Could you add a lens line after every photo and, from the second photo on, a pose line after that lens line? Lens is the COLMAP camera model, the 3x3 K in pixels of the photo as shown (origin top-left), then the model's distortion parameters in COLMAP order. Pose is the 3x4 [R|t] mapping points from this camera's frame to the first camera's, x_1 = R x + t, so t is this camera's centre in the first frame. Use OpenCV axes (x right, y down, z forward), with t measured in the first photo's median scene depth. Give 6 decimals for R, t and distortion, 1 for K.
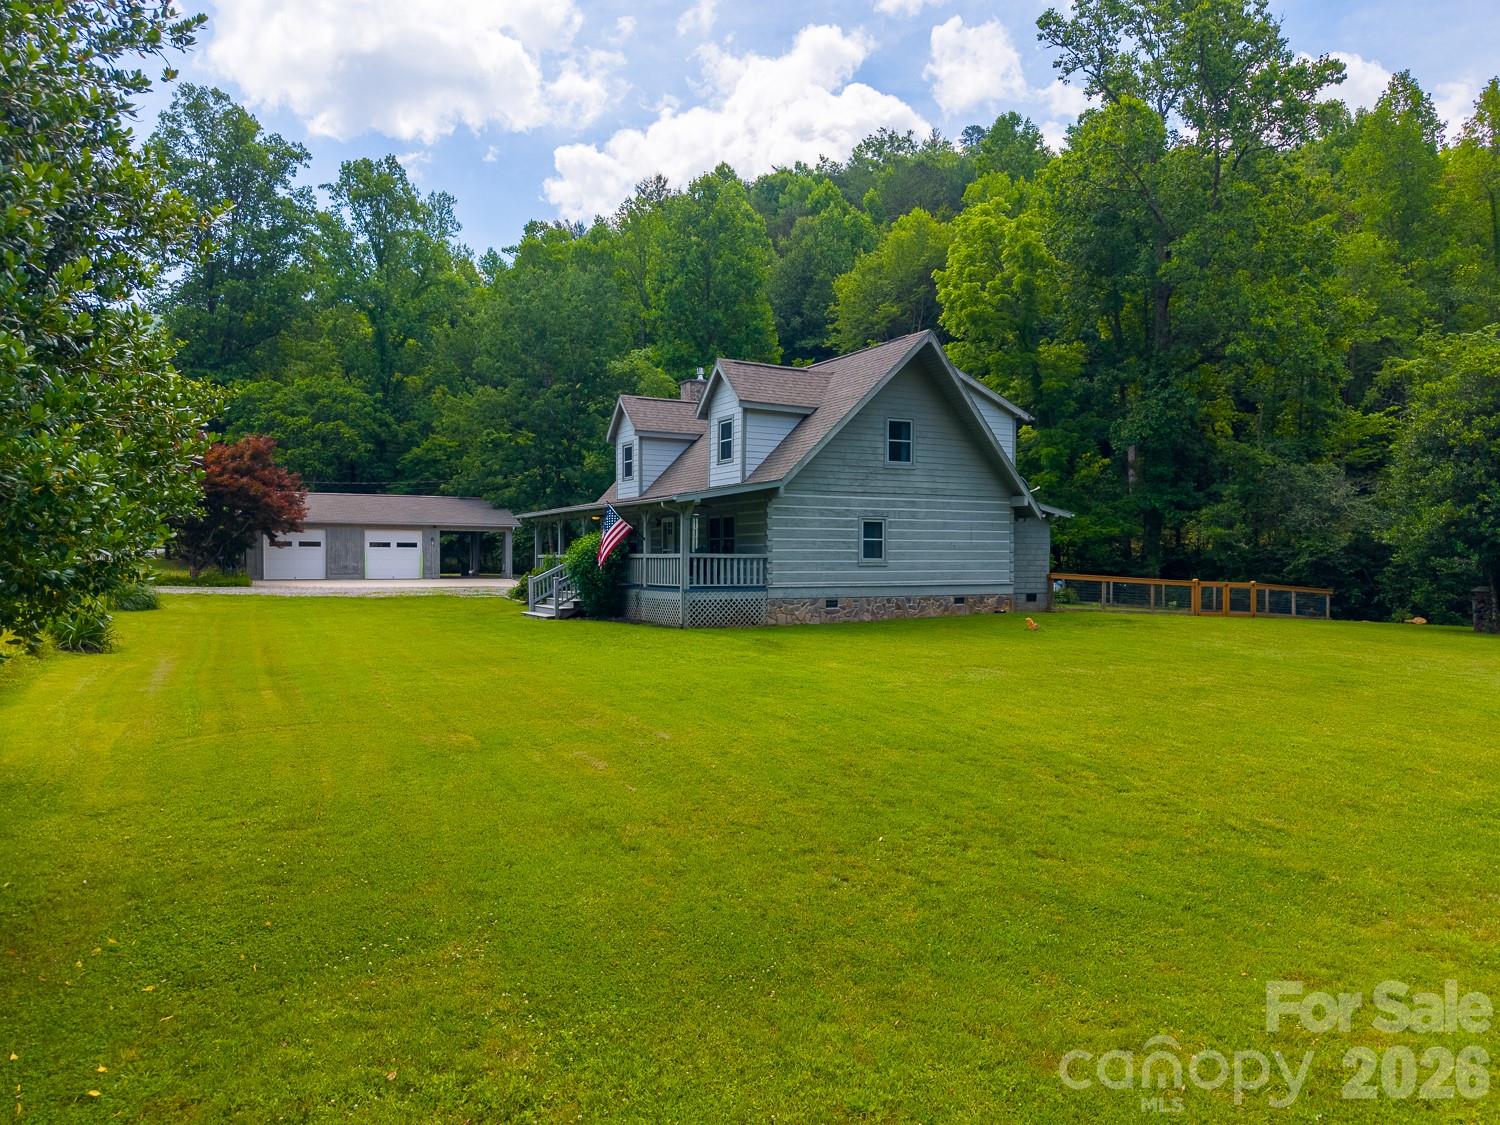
lens RADIAL K [[1040.1, 0, 709.9], [0, 1040.1, 562.8], [0, 0, 1]] dist [0.025222, -0.021022]
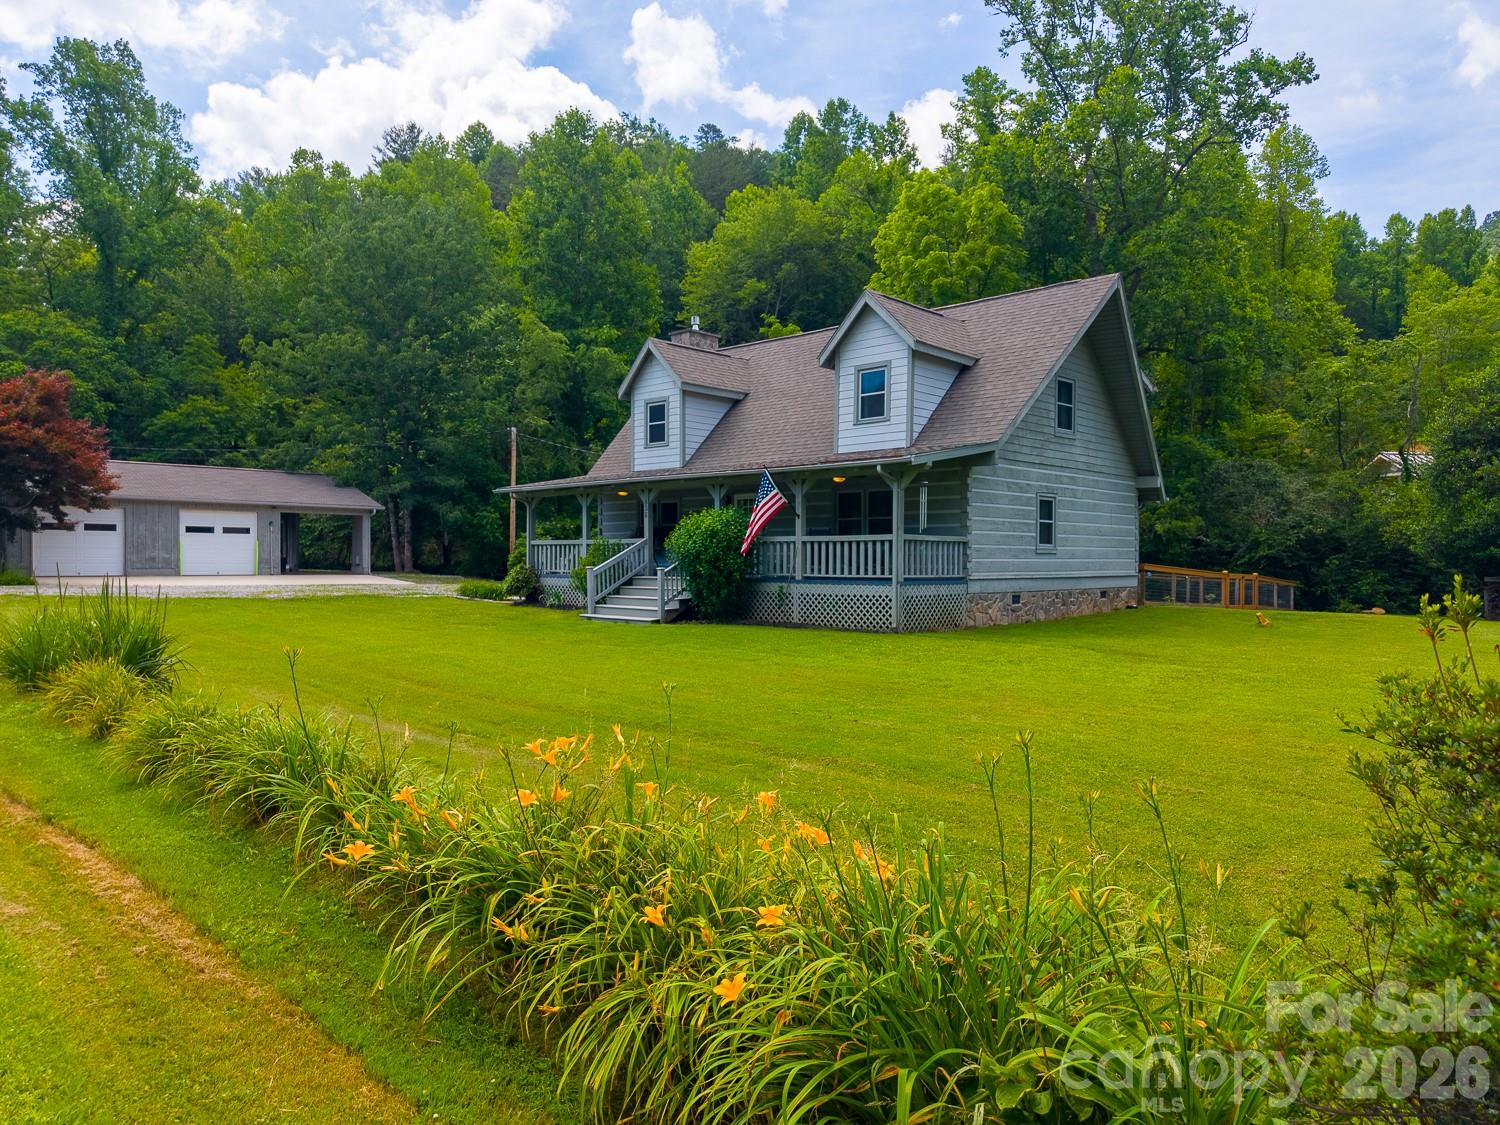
lens RADIAL K [[1040.1, 0, 709.9], [0, 1040.1, 562.8], [0, 0, 1]] dist [0.025222, -0.021022]
pose [[0.948603, 0.001332, 0.316465, -0.224423], [-0.001308, 0.999999, -0.000287, 0.006926], [-0.316465, -0.000142, 0.948604, 0.182709]]
